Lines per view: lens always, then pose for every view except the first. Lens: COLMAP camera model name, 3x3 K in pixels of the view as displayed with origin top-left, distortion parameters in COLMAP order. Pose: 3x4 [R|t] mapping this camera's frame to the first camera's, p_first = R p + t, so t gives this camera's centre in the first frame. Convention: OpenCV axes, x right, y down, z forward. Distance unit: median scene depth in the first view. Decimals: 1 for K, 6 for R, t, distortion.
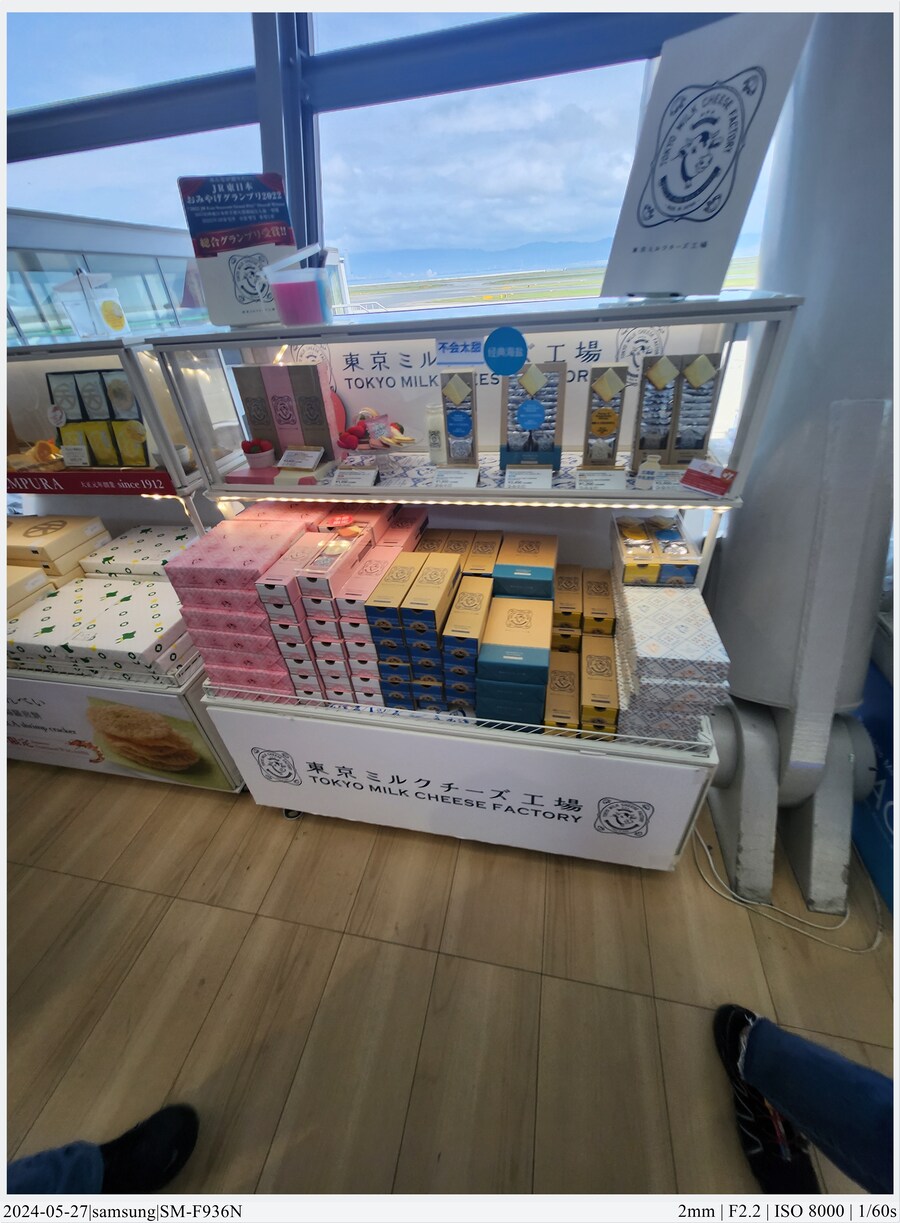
lens RADIAL K [[464.8, 0, 452.0], [0, 464.8, 612.8], [0, 0, 1]] dist [-0.002206, 0.000029]
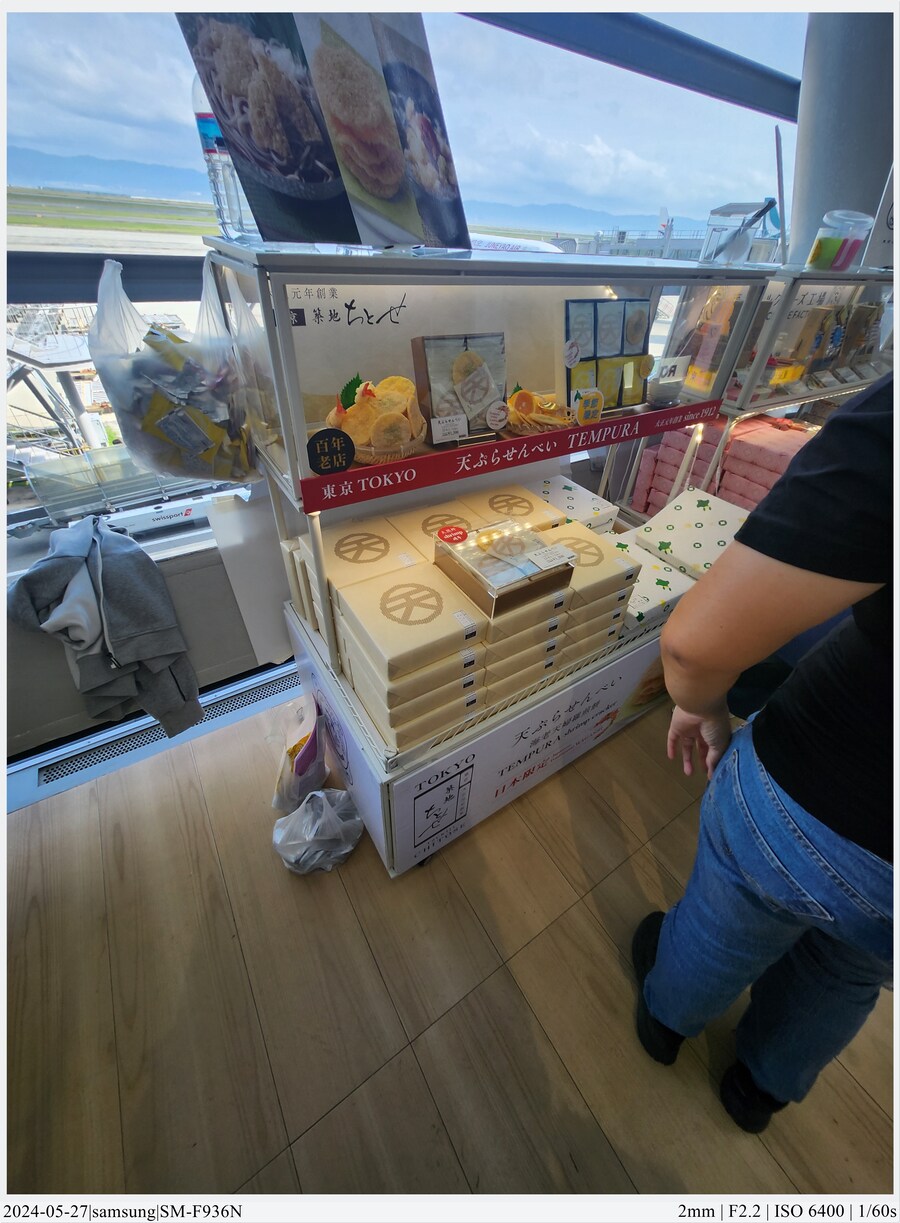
lens RADIAL K [[464.8, 0, 454.1], [0, 464.8, 607.0], [0, 0, 1]] dist [-0.002206, 0.000029]
pose [[0.701300, -0.360770, 0.614836, -1.695455], [0.322768, 0.929710, 0.177371, -0.216789], [-0.635609, 0.074060, 0.768451, 0.522788]]
